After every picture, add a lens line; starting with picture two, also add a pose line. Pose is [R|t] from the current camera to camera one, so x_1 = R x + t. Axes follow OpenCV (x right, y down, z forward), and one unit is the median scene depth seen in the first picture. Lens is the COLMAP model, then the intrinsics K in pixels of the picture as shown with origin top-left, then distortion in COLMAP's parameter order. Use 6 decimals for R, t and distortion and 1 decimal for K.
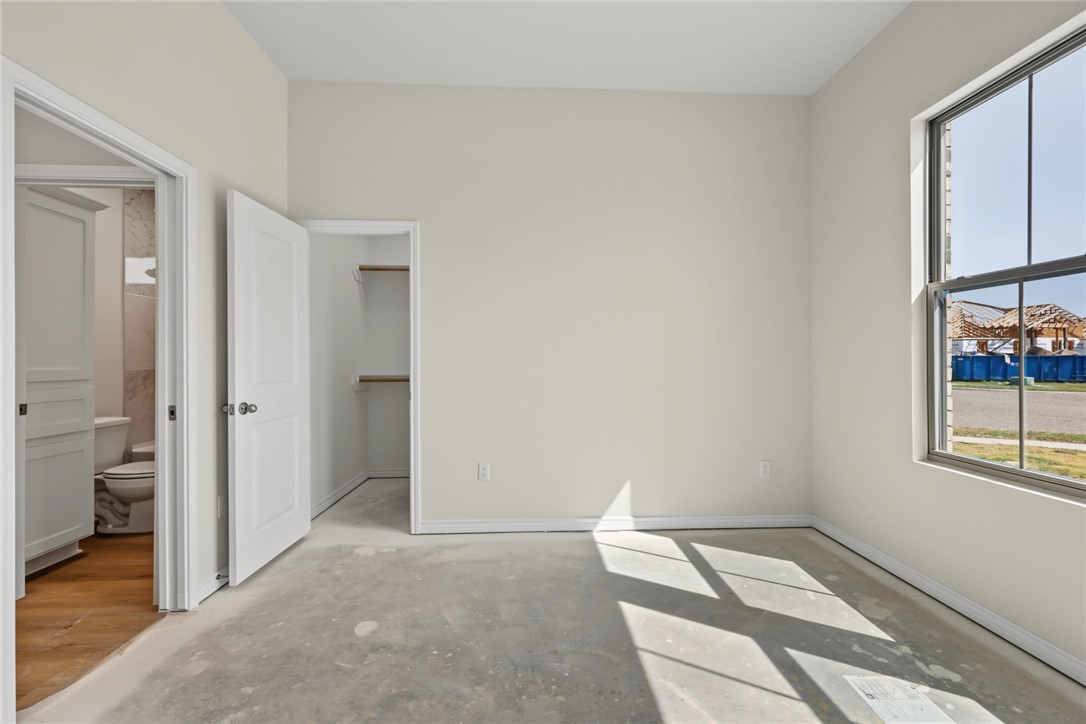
lens RADIAL K [[447.0, 0, 546.3], [0, 447.0, 363.8], [0, 0, 1]] dist [0.001638, 0.000124]
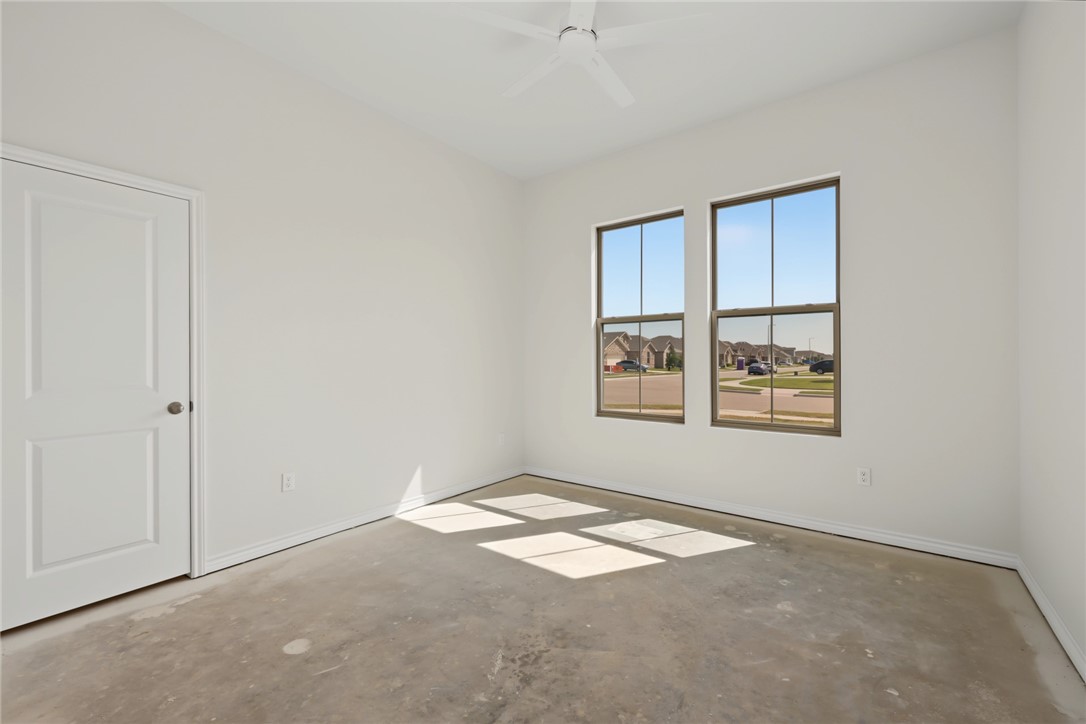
lens RADIAL K [[447.0, 0, 544.1], [0, 447.0, 366.3], [0, 0, 1]] dist [0.001638, 0.000124]
pose [[0.647344, -0.012043, 0.762103, -0.692544], [0.011600, 0.999915, 0.005948, 0.004303], [-0.762109, 0.004990, 0.647429, -0.001887]]
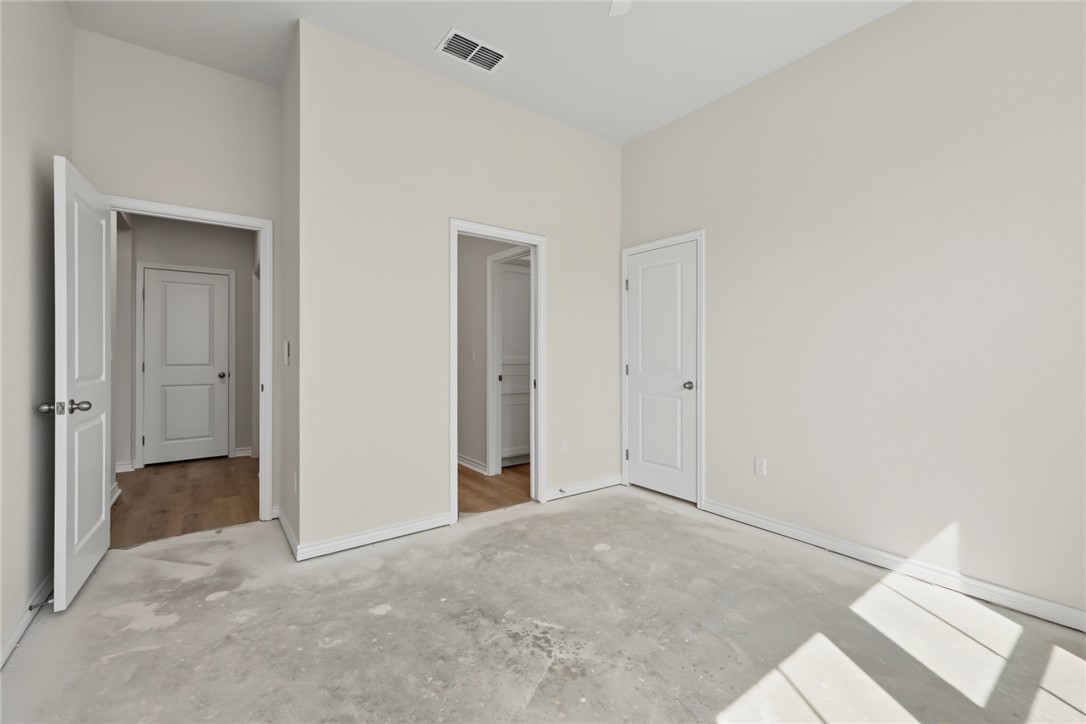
lens RADIAL K [[447.0, 0, 554.5], [0, 447.0, 358.6], [0, 0, 1]] dist [0.001638, 0.000124]
pose [[0.570989, 0.011757, -0.820874, 0.571671], [-0.009773, 0.999924, 0.007523, -0.001244], [0.820900, 0.003726, 0.571060, 0.080169]]
